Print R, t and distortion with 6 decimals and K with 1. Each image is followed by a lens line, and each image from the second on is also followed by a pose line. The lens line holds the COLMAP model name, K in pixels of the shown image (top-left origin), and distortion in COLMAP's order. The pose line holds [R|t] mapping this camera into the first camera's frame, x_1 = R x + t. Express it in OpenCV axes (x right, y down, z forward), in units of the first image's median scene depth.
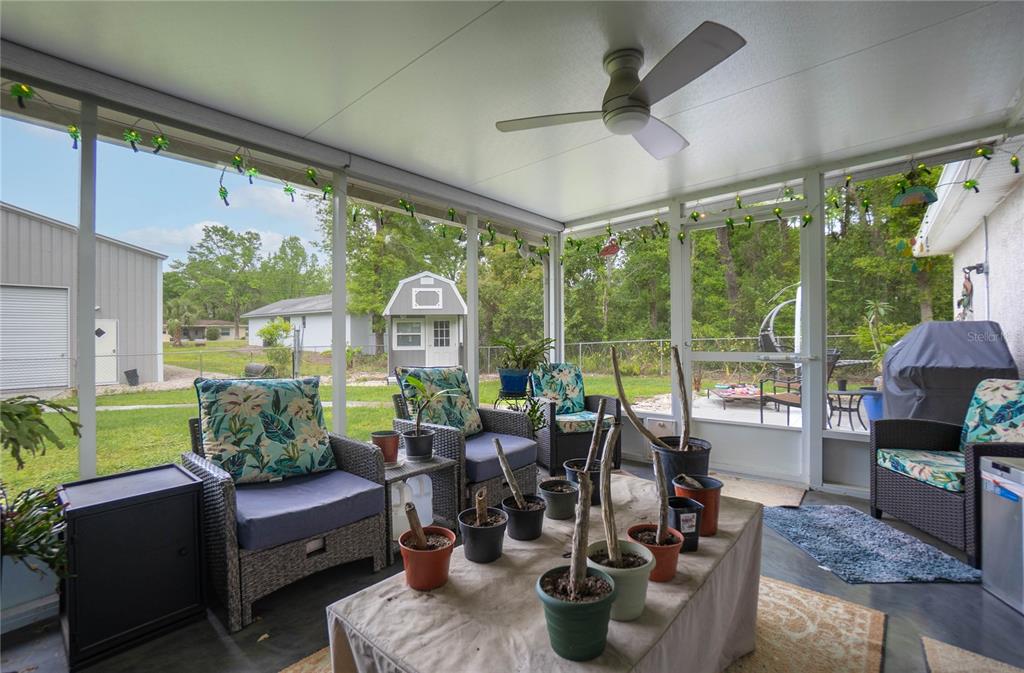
lens RADIAL K [[459.5, 0, 500.4], [0, 459.5, 332.8], [0, 0, 1]] dist [-0.037228, 0.000596]
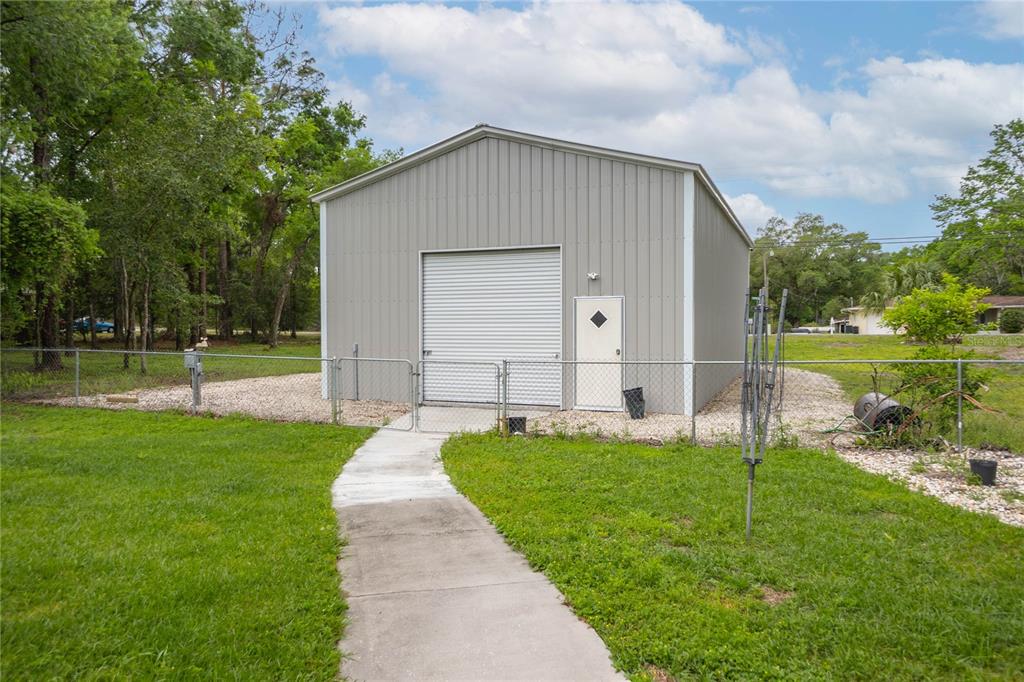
lens RADIAL K [[716.3, 0, 512.0], [0, 716.3, 341.0], [0, 0, 1]] dist [-0.008051, -0.001784]
pose [[0.324025, 0.030105, -0.945569, -0.060040], [-0.002878, 0.999520, 0.030836, 0.000331], [0.946044, -0.007270, 0.323956, 0.547394]]
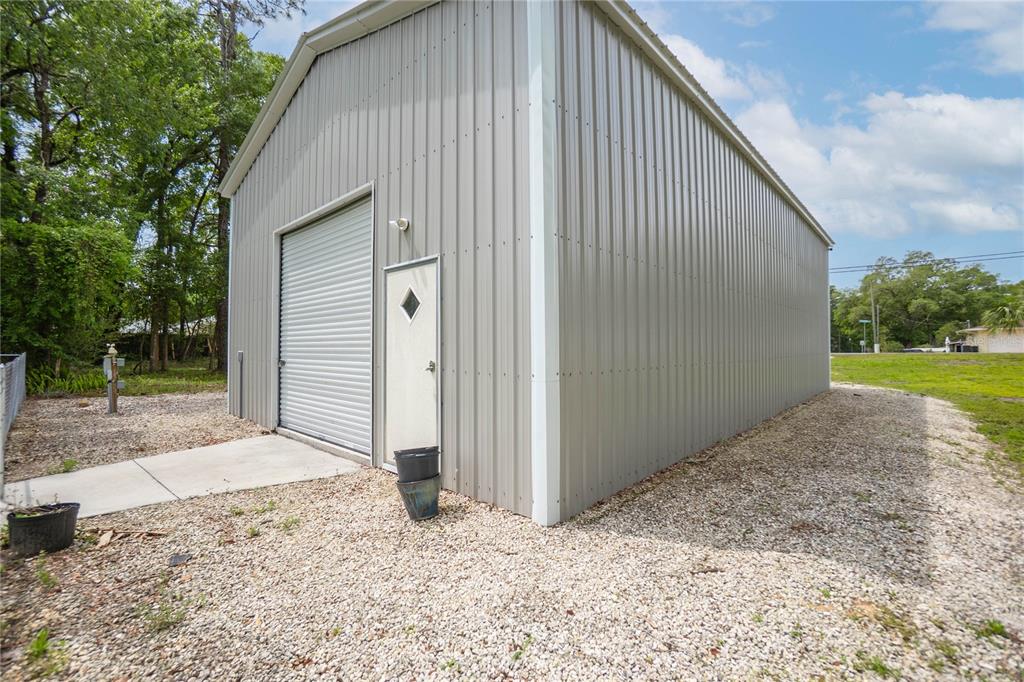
lens RADIAL K [[456.8, 0, 508.8], [0, 456.8, 340.1], [0, 0, 1]] dist [-0.064213, 0.022991]
pose [[-0.033196, -0.011155, -0.999387, -0.544348], [0.002395, 0.999934, -0.011241, 0.026018], [0.999446, -0.002767, -0.033168, 0.988557]]
